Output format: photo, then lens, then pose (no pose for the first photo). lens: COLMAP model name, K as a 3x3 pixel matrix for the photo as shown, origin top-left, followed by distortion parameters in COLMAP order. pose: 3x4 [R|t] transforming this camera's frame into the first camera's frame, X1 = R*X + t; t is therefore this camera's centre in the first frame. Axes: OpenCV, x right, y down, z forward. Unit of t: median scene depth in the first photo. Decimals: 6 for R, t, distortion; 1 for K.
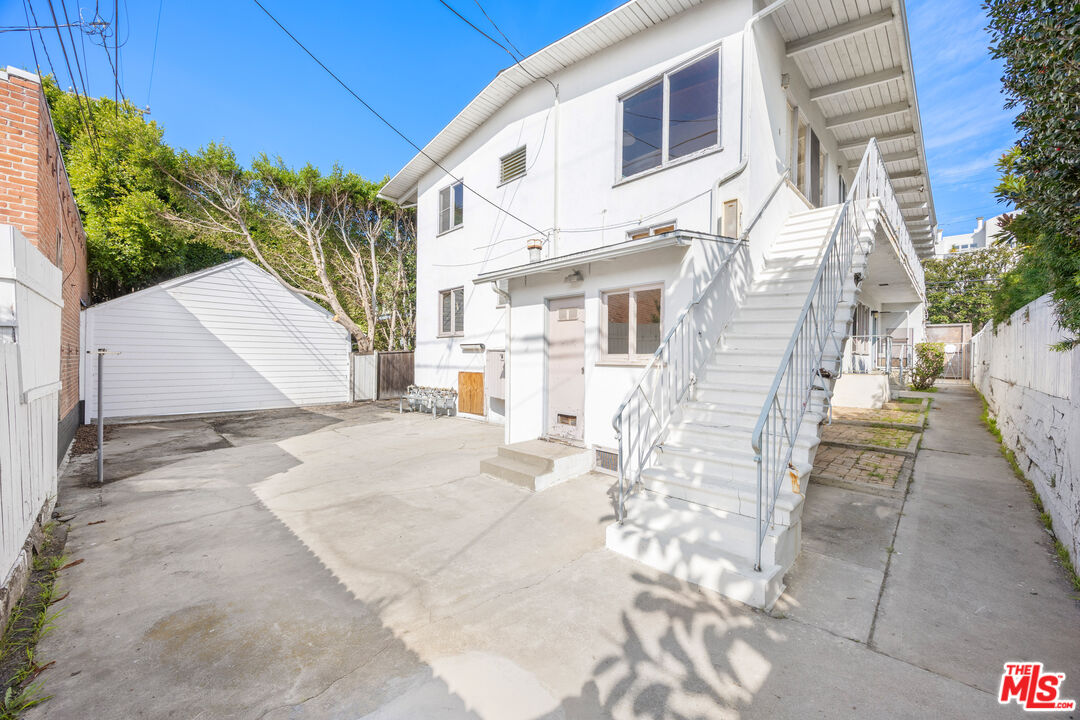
lens RADIAL K [[417.3, 0, 542.2], [0, 417.3, 356.2], [0, 0, 1]] dist [0.001454, 0.000561]
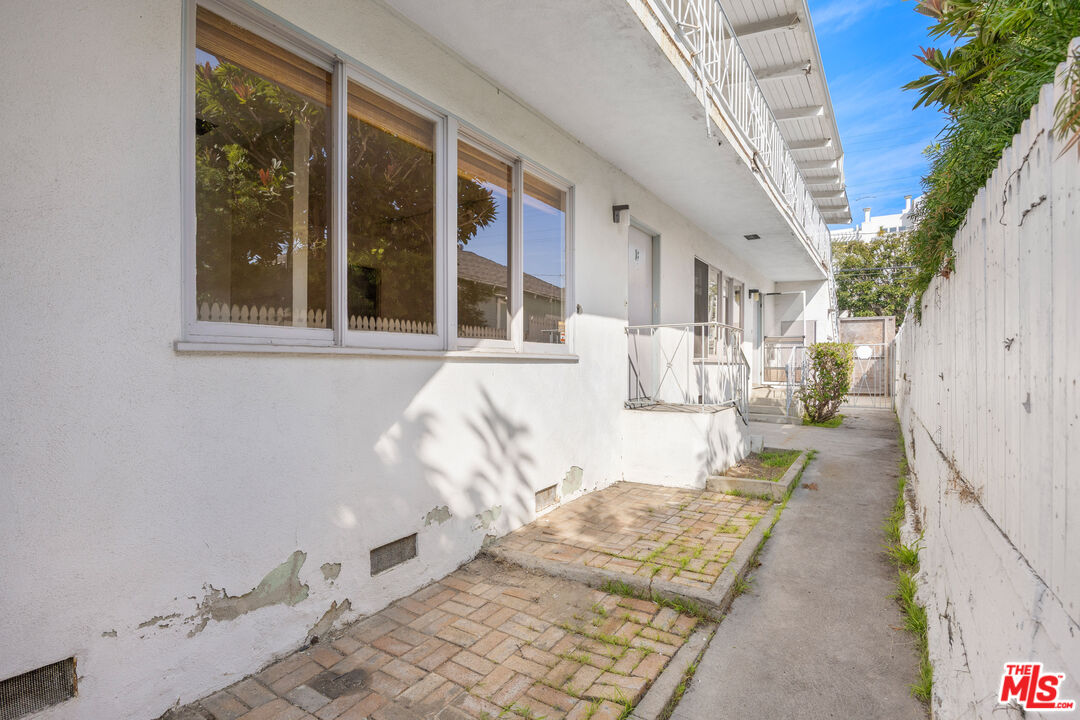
lens RADIAL K [[536.3, 0, 538.3], [0, 536.3, 361.1], [0, 0, 1]] dist [0.004284, 0.000339]
pose [[0.980055, -0.008814, 0.198533, 0.292713], [0.010165, 0.999932, -0.005784, -0.004194], [-0.198468, 0.007687, 0.980077, 0.265481]]
